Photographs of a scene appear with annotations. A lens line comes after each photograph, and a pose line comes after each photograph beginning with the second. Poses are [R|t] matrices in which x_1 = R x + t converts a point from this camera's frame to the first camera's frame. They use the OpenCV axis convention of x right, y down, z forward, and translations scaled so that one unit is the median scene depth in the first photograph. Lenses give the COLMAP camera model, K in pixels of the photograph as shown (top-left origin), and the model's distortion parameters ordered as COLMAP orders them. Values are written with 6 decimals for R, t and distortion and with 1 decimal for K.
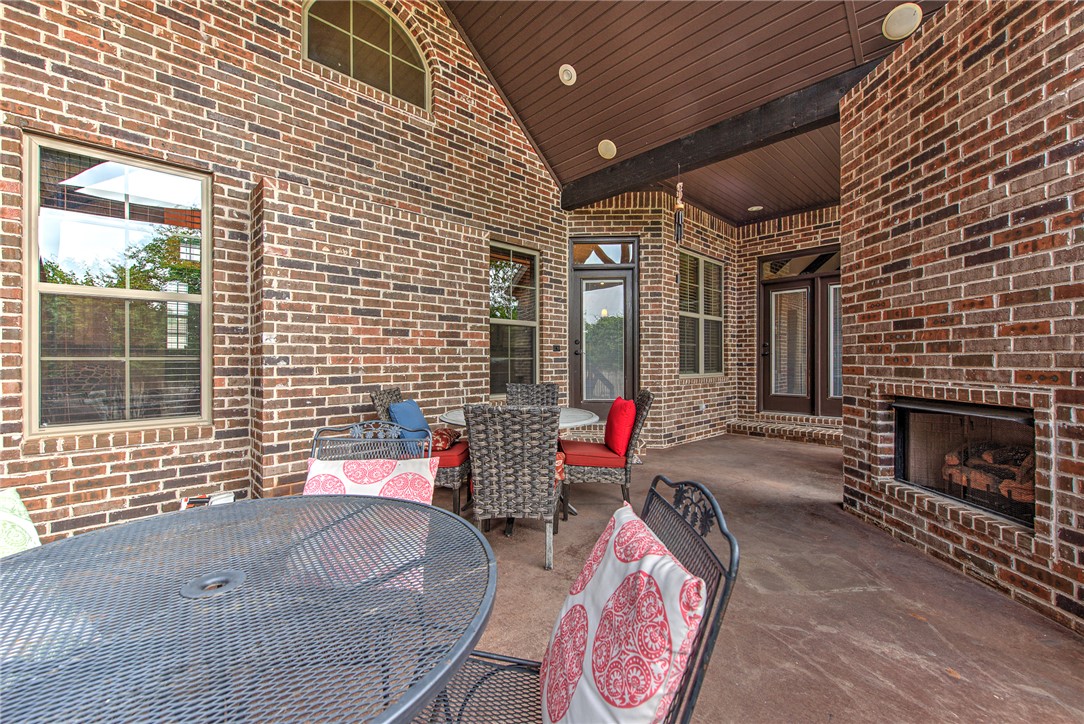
lens RADIAL K [[429.7, 0, 542.0], [0, 429.7, 362.0], [0, 0, 1]] dist [0.002097, -0.003446]
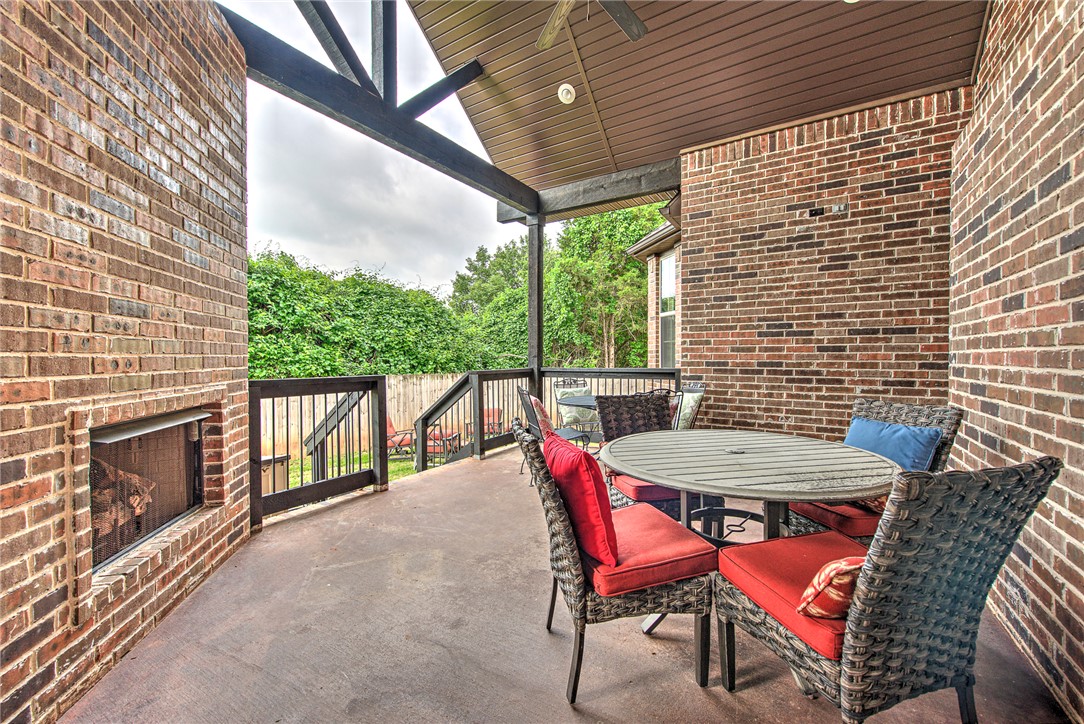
lens RADIAL K [[429.7, 0, 542.0], [0, 429.7, 362.0], [0, 0, 1]] dist [0.002097, -0.003446]
pose [[-0.967219, 0.006976, -0.253846, 0.366899], [0.002727, 0.999850, 0.017087, -0.014654], [0.253927, 0.015834, -0.967094, 1.565799]]
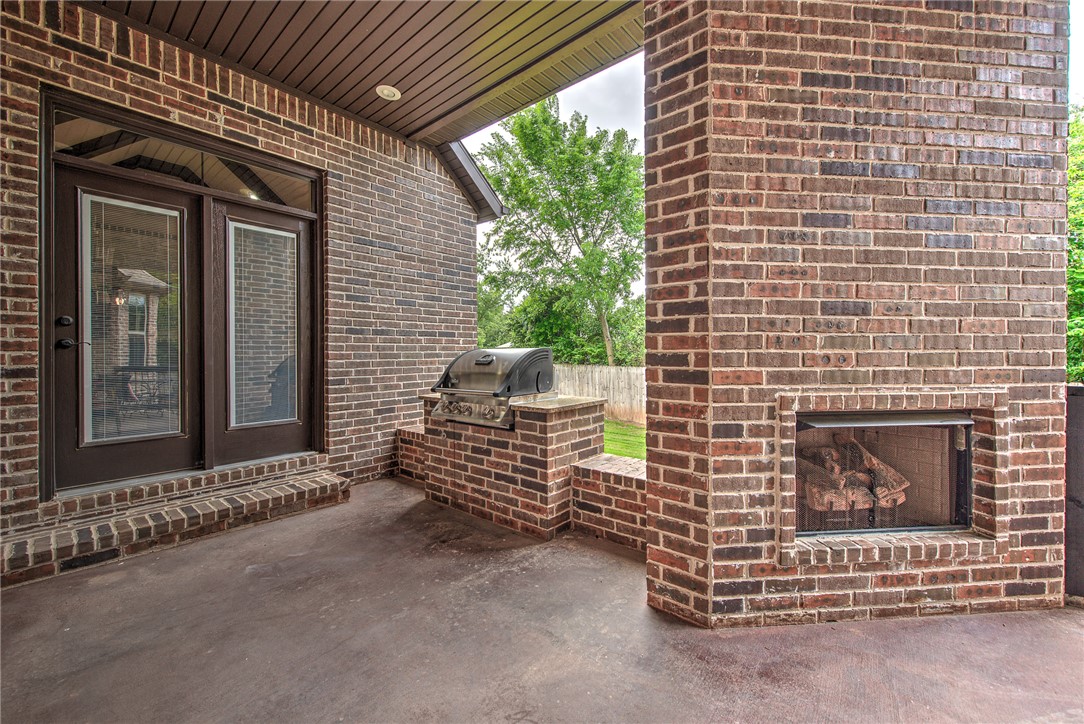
lens RADIAL K [[429.7, 0, 542.0], [0, 429.7, 362.0], [0, 0, 1]] dist [0.002097, -0.003446]
pose [[-0.111529, -0.007613, 0.993732, 0.187063], [0.006095, 0.999947, 0.008345, -0.007611], [-0.993742, 0.006987, -0.111477, 1.377655]]
